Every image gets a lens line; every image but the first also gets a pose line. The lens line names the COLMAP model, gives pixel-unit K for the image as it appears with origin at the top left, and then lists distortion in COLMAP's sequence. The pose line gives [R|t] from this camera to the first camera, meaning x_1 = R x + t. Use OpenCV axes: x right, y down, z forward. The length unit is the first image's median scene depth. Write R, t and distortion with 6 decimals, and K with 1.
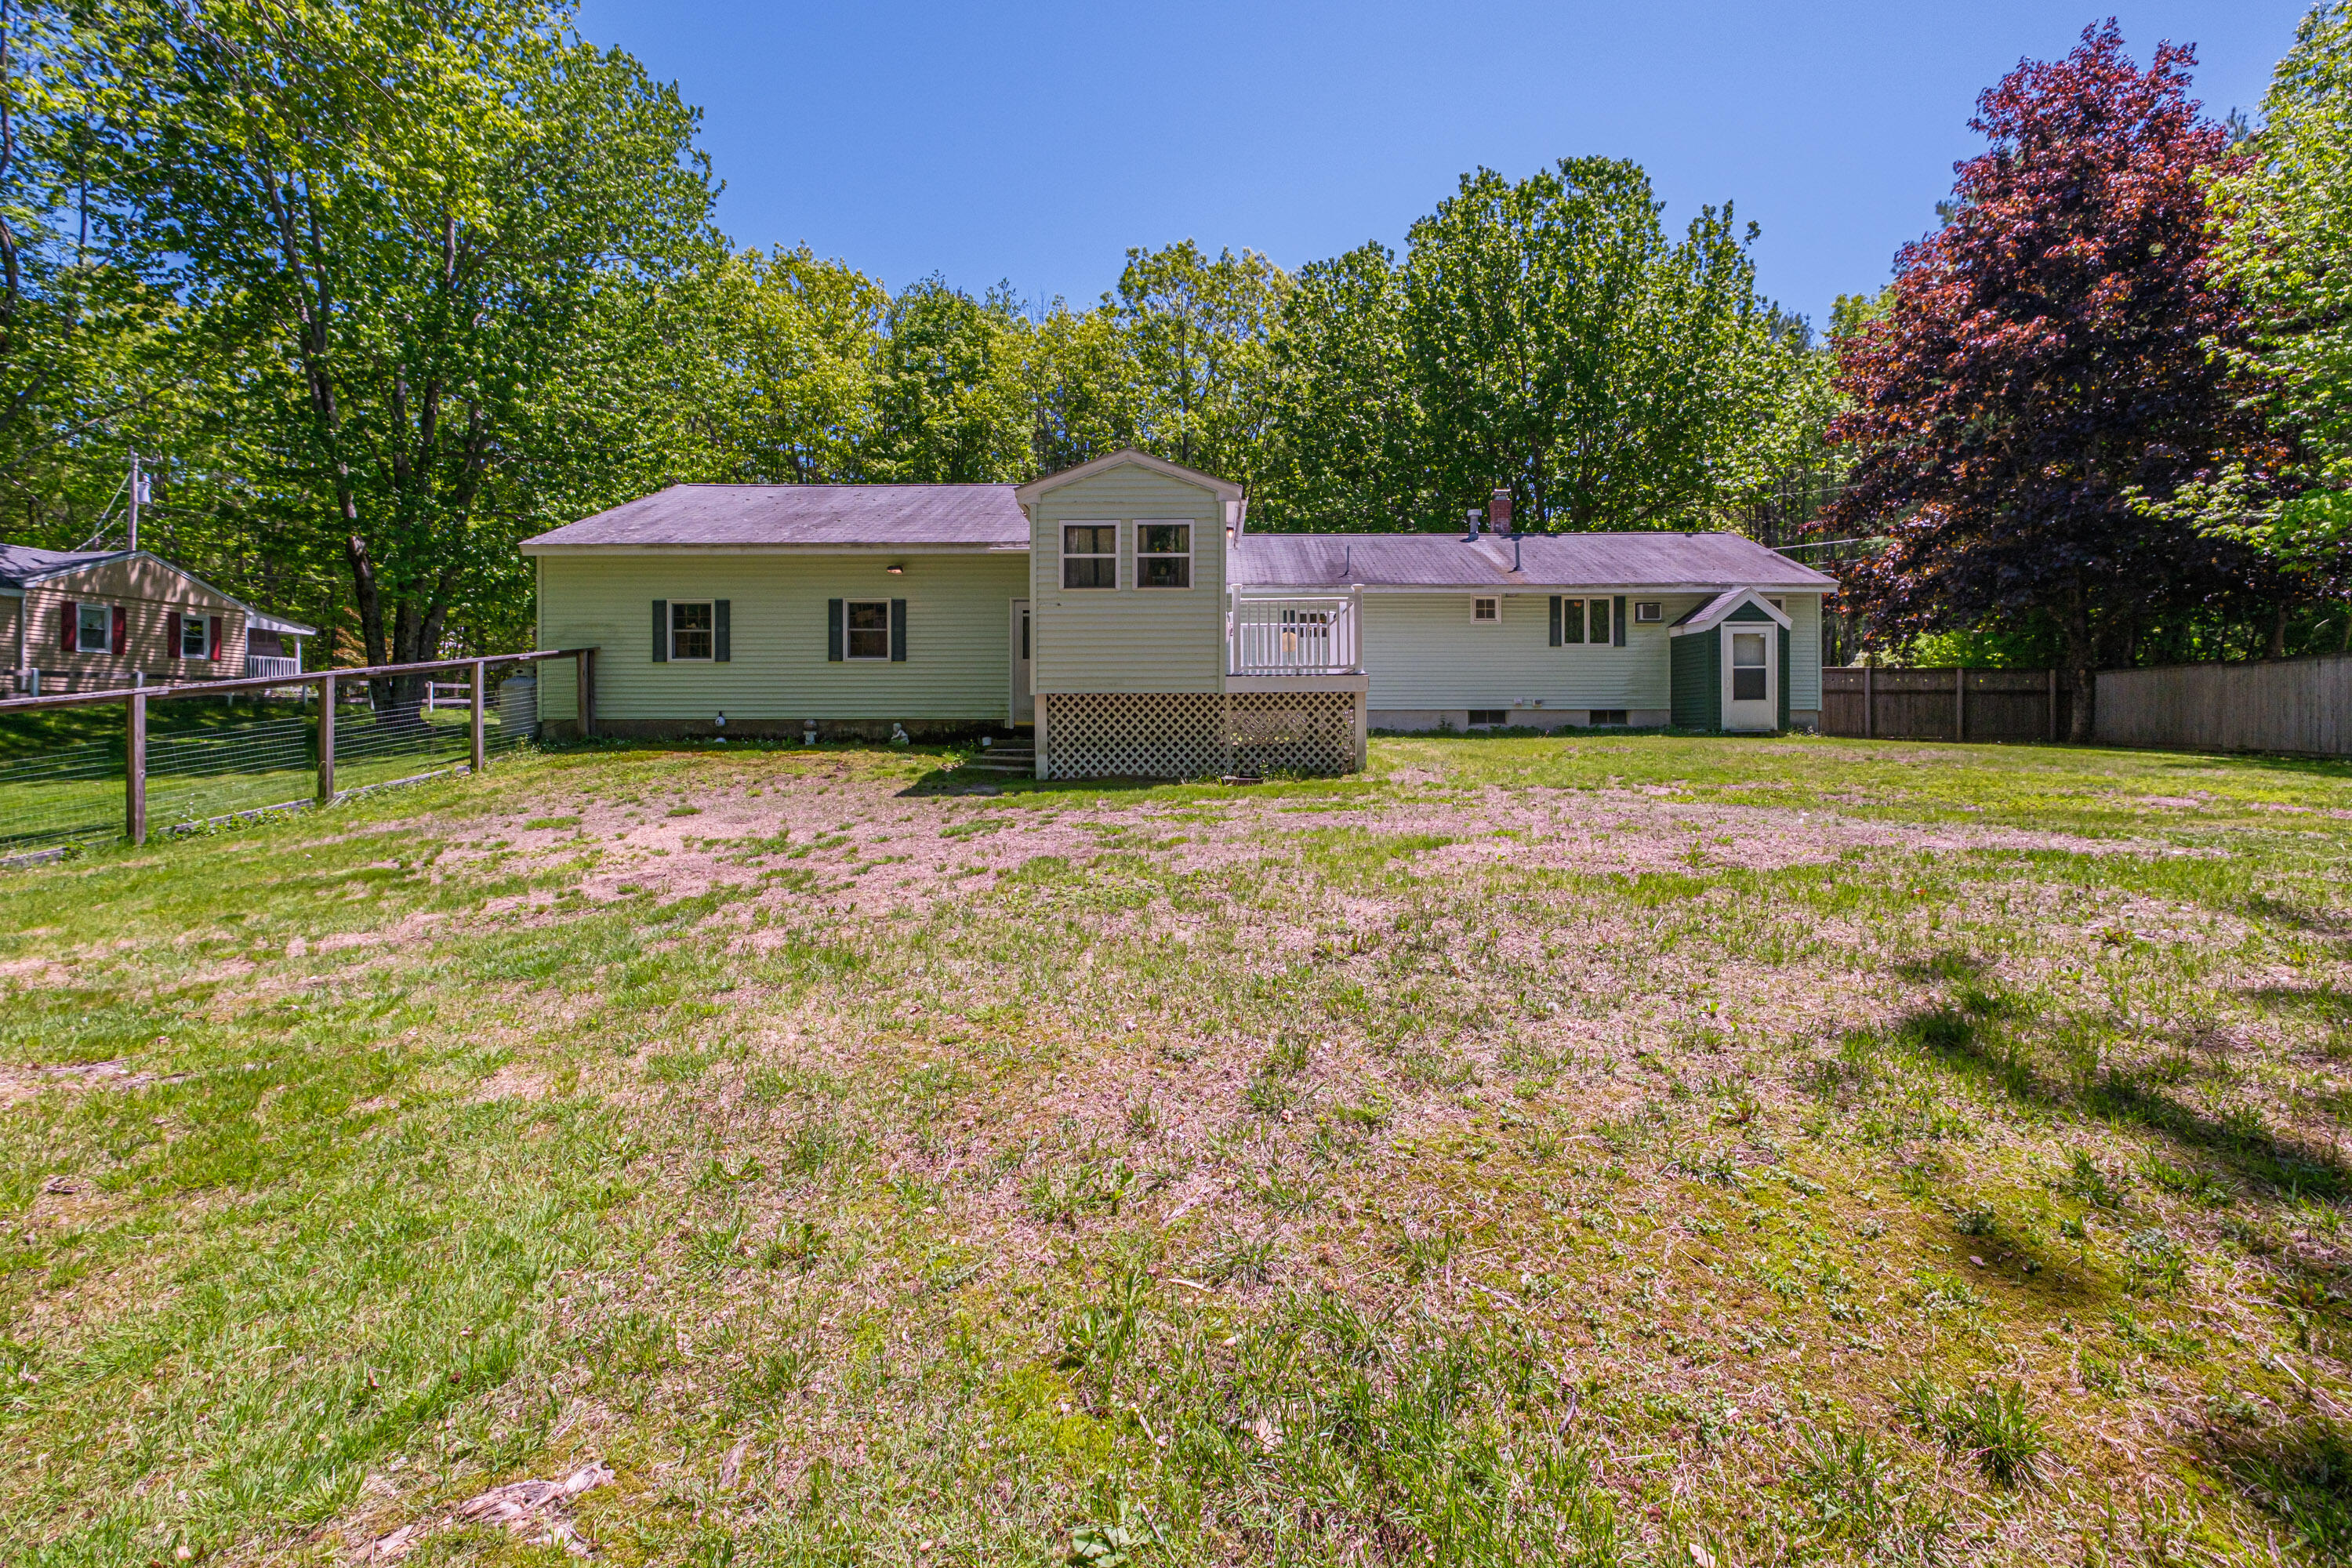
lens RADIAL K [[1007.6, 0, 1173.2], [0, 1007.6, 722.9], [0, 0, 1]] dist [-0.009555, -0.000190]
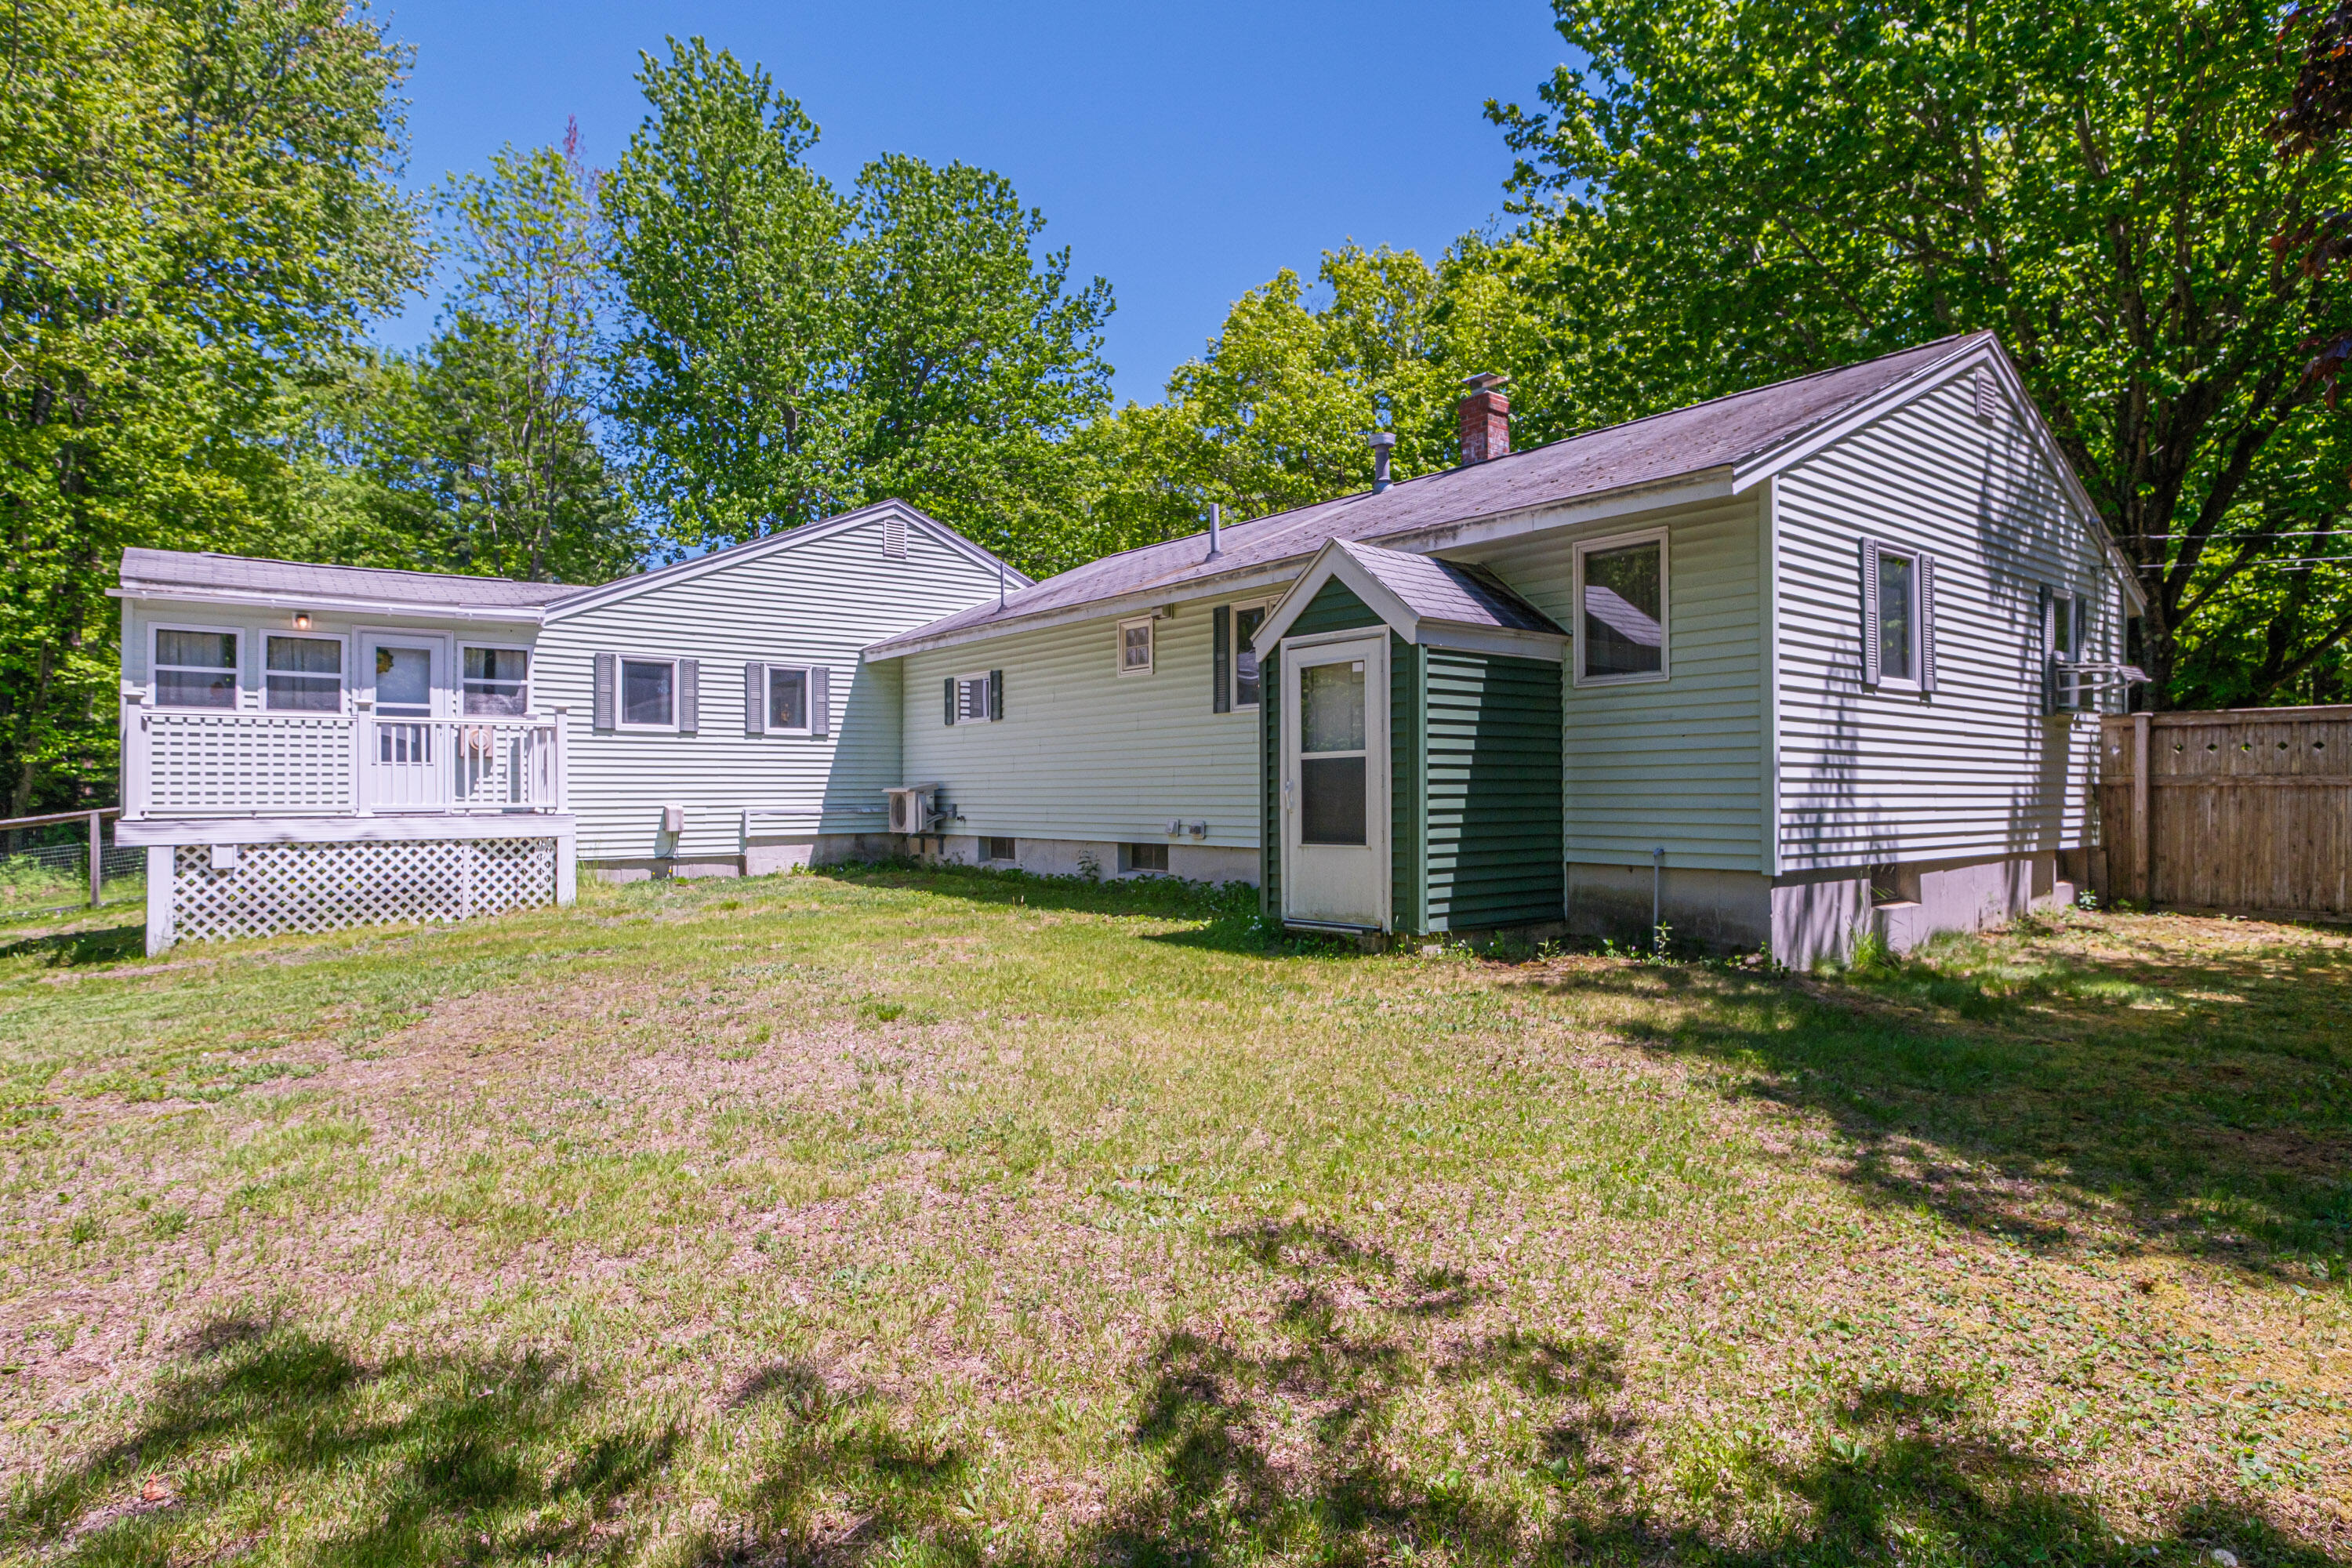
lens RADIAL K [[1226.5, 0, 1183.2], [0, 1226.5, 774.3], [0, 0, 1]] dist [-0.001463, 0.002159]
pose [[0.673687, -0.017362, -0.738813, 0.793487], [0.006164, 0.999821, -0.017876, -0.037145], [0.738991, 0.007489, 0.673674, 0.599270]]
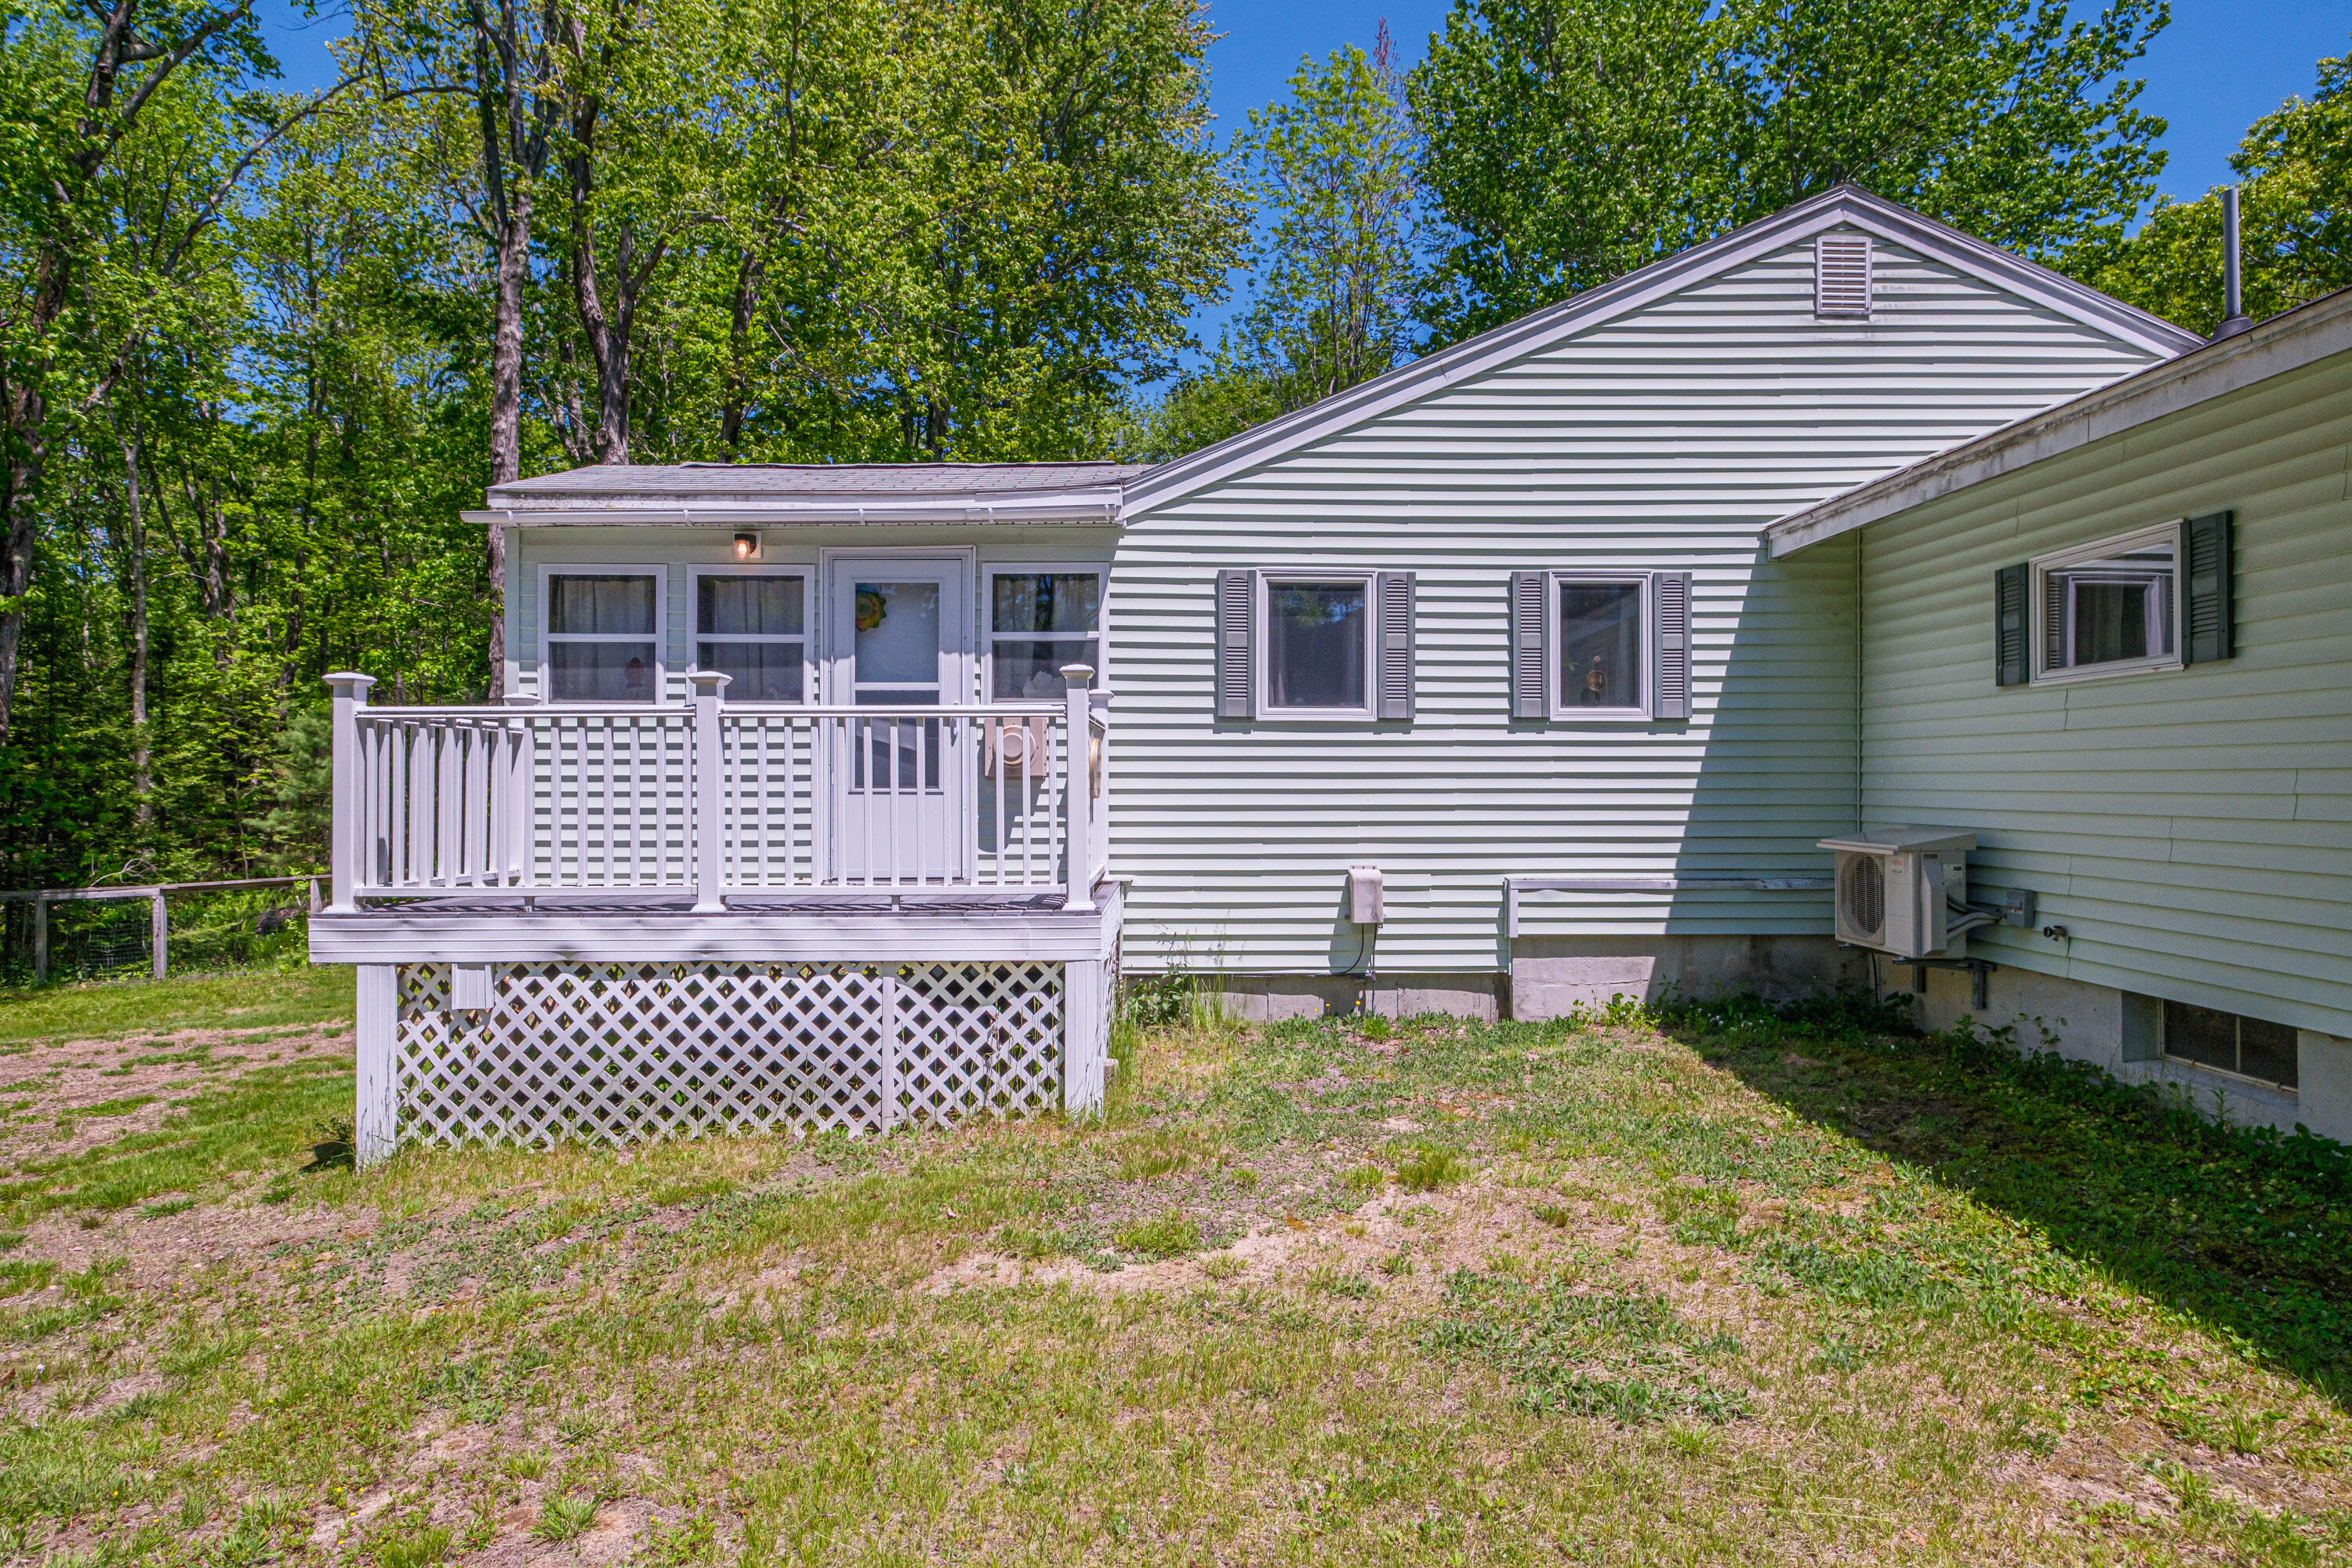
lens RADIAL K [[1226.5, 0, 1183.2], [0, 1226.5, 774.3], [0, 0, 1]] dist [-0.001463, 0.002159]
pose [[0.069368, -0.007243, -0.997565, 0.398439], [-0.000635, 0.999973, -0.007305, -0.059469], [0.997591, 0.001141, 0.069361, 0.792462]]
